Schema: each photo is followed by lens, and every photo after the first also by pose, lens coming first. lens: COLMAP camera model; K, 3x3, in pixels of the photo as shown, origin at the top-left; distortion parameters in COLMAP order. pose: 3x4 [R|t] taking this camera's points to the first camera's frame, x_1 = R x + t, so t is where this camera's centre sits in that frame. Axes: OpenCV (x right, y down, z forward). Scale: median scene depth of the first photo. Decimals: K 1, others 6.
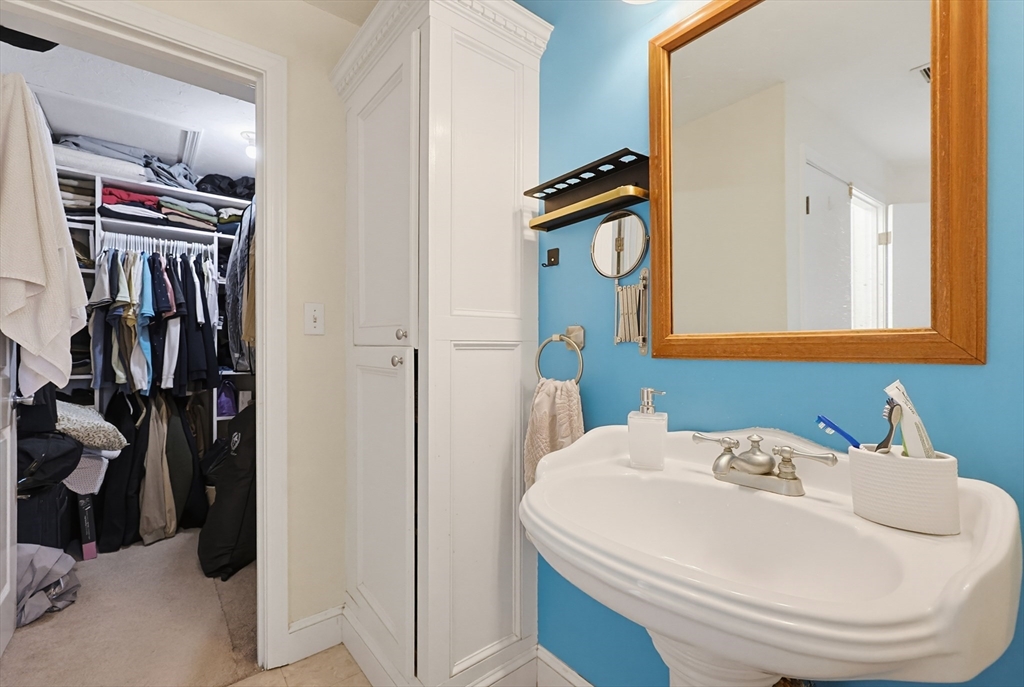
lens RADIAL K [[443.8, 0, 516.6], [0, 443.8, 348.5], [0, 0, 1]] dist [-0.000300, 0.001584]
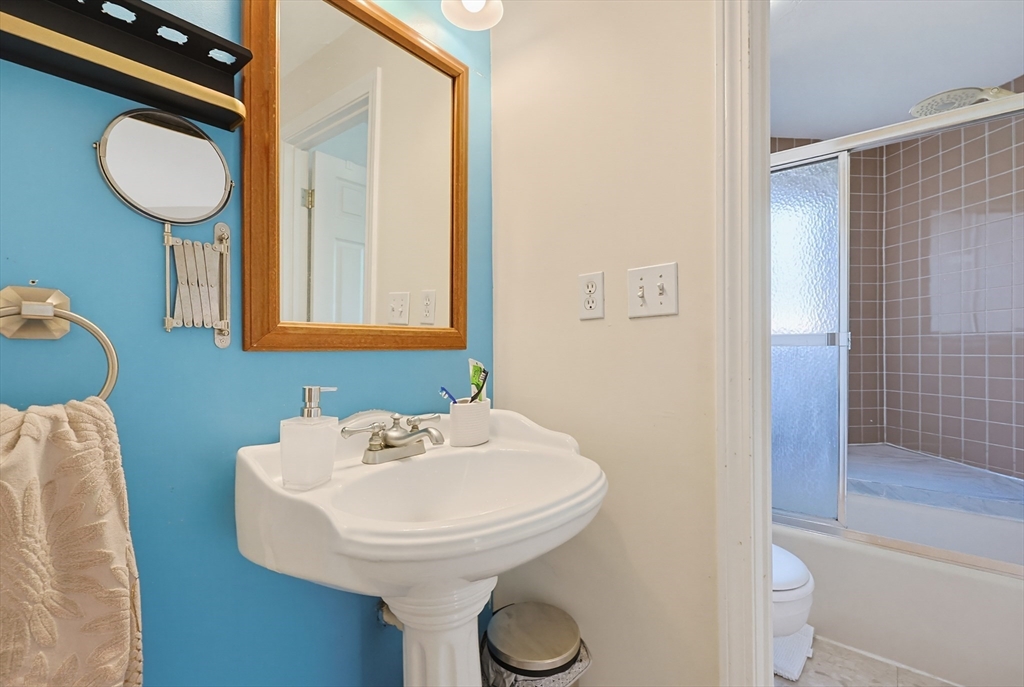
lens RADIAL K [[443.8, 0, 515.5], [0, 443.8, 348.2], [0, 0, 1]] dist [-0.000300, 0.001584]
pose [[-0.192028, -0.014121, 0.981288, -0.543452], [-0.008801, 0.999881, 0.012667, 0.004355], [-0.981350, -0.006204, -0.192129, 0.738777]]
